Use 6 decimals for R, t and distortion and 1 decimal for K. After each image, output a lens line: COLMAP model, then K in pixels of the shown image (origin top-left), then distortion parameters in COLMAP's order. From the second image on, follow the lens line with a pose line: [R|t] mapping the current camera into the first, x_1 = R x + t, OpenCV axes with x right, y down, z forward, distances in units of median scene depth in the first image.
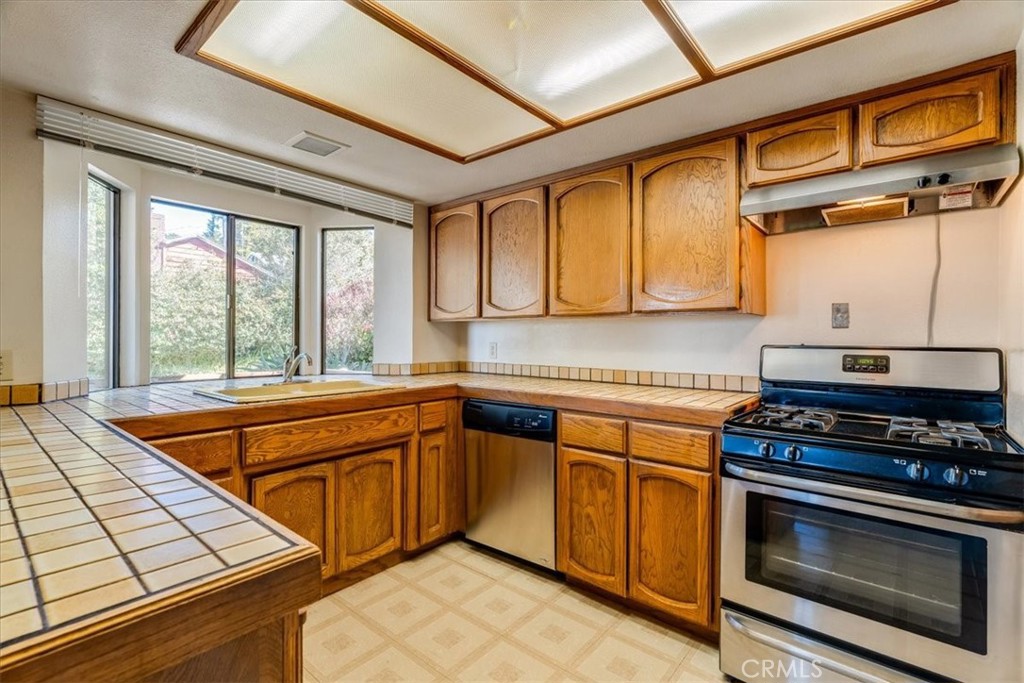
lens RADIAL K [[467.0, 0, 512.1], [0, 467.0, 334.8], [0, 0, 1]] dist [-0.001422, 0.000421]
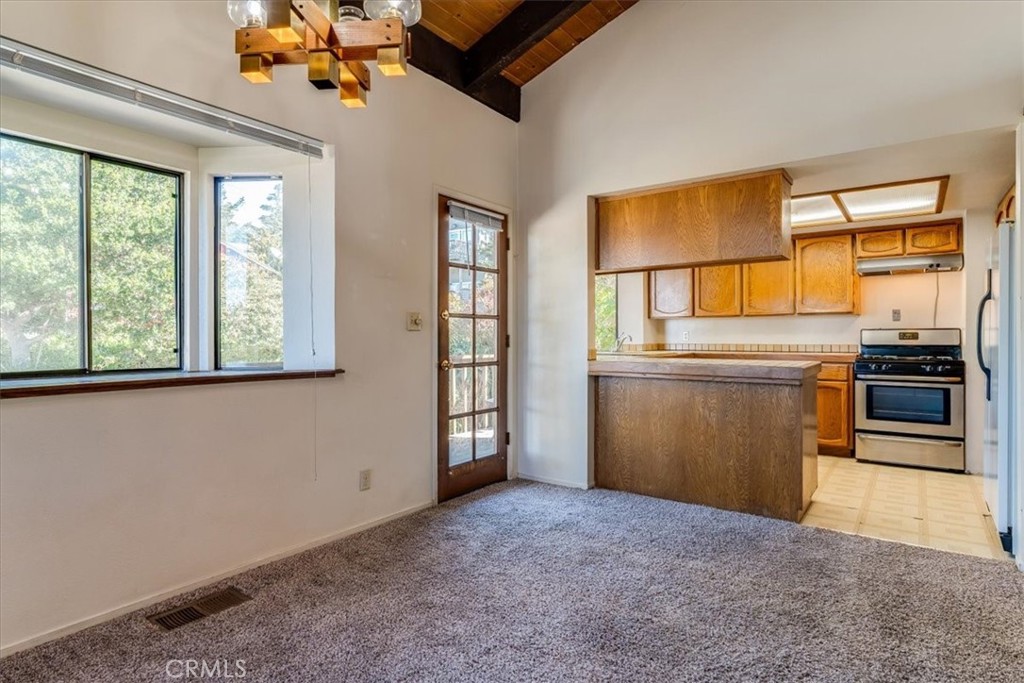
lens RADIAL K [[554.4, 0, 513.8], [0, 554.4, 333.1], [0, 0, 1]] dist [-0.000619, 0.000312]
pose [[0.997464, -0.006192, 0.070898, -1.270507], [0.006264, 0.999980, -0.000784, 0.034024], [-0.070892, 0.001226, 0.997483, -1.466970]]
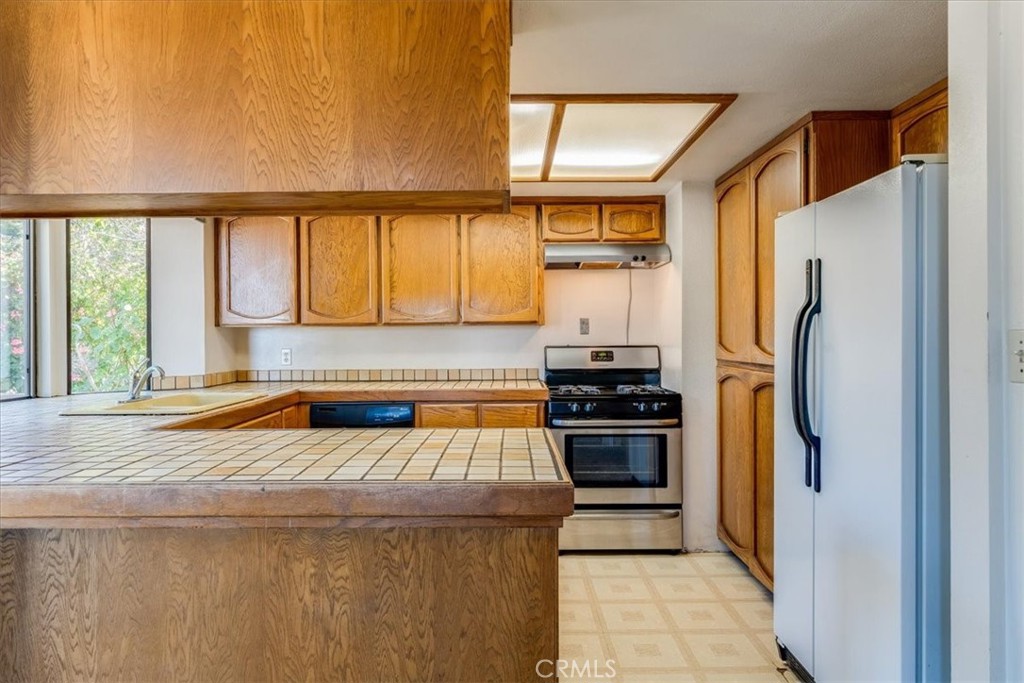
lens RADIAL K [[631.5, 0, 512.0], [0, 631.5, 334.0], [0, 0, 1]] dist [-0.002916, 0.000101]
pose [[0.765110, -0.009215, 0.643833, -0.841181], [0.007119, 0.999958, 0.005851, -0.028835], [-0.643860, 0.000107, 0.765143, -0.463163]]
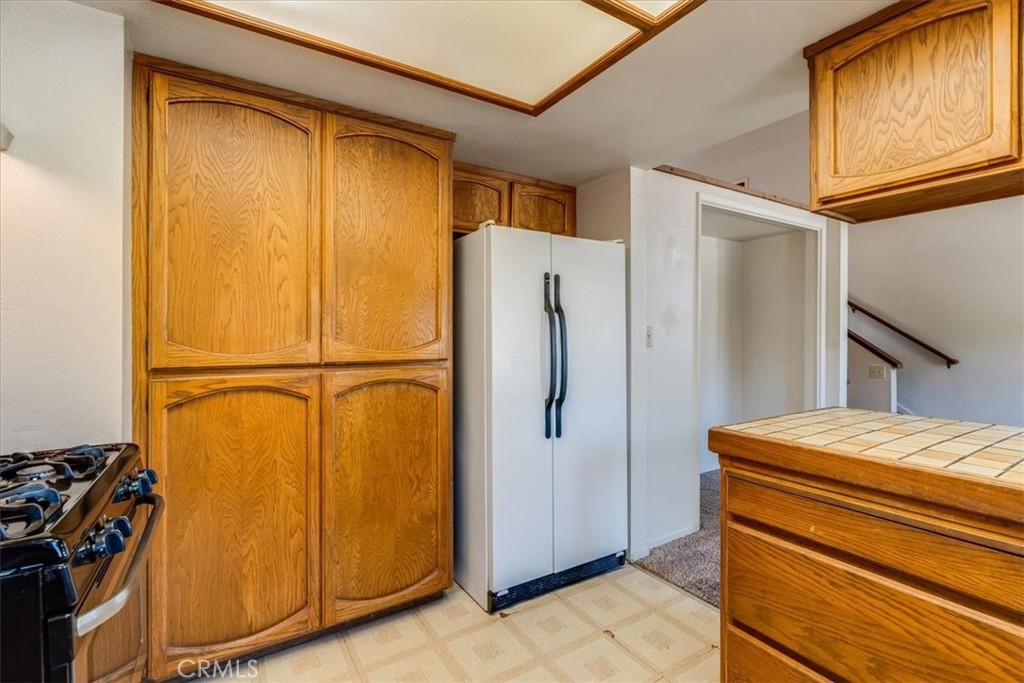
lens RADIAL K [[467.0, 0, 512.1], [0, 467.0, 334.8], [0, 0, 1]] dist [-0.001422, 0.000421]
pose [[-0.951807, -0.002853, 0.306685, -0.054472], [-0.004241, 0.999984, -0.003859, 0.001668], [-0.306669, -0.004974, -0.951803, 1.042437]]
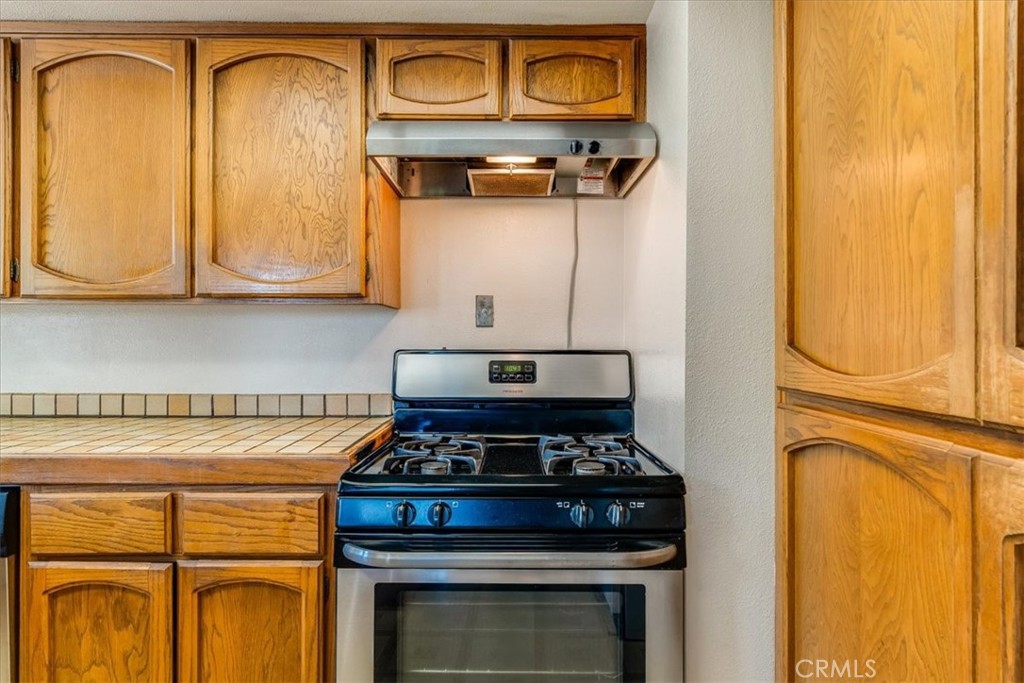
lens RADIAL K [[558.2, 0, 511.7], [0, 558.2, 339.3], [0, 0, 1]] dist [-0.004182, -0.000024]
pose [[0.763312, -0.001642, 0.646028, 0.124014], [-0.001325, 0.999991, 0.004108, 0.002440], [-0.646029, -0.003991, 0.763302, 0.242458]]
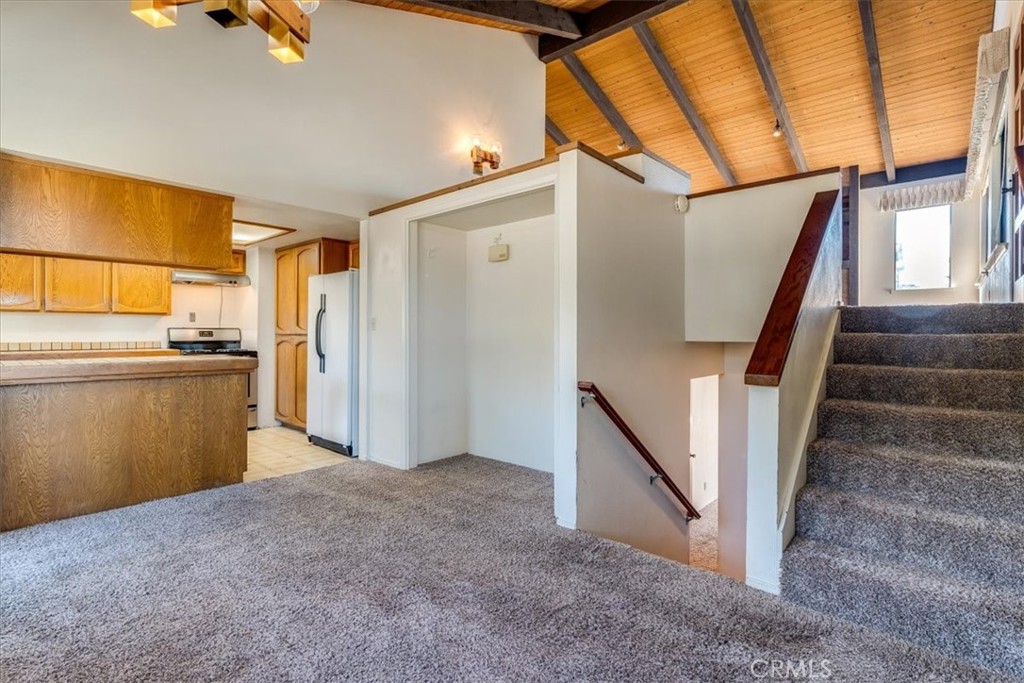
lens RADIAL K [[492.1, 0, 509.0], [0, 492.1, 330.1], [0, 0, 1]] dist [-0.000881, 0.000086]
pose [[0.037695, 0.001971, 0.999287, -2.096009], [-0.006476, 0.999978, -0.001728, 0.027992], [-0.999268, -0.006407, 0.037707, -0.960118]]
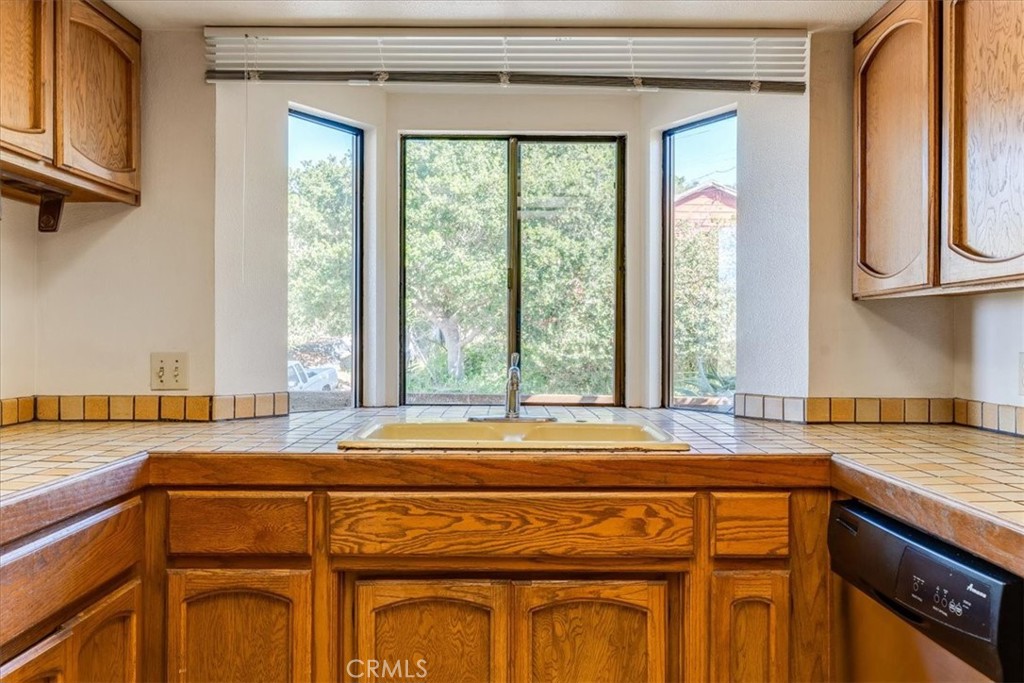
lens RADIAL K [[815.9, 0, 510.8], [0, 815.9, 334.9], [0, 0, 1]] dist [0.002865, 0.002655]
pose [[0.638168, -0.000697, -0.769897, 0.315763], [0.001853, 0.999998, 0.000630, 0.002399], [0.769895, -0.001829, 0.638168, 0.451013]]
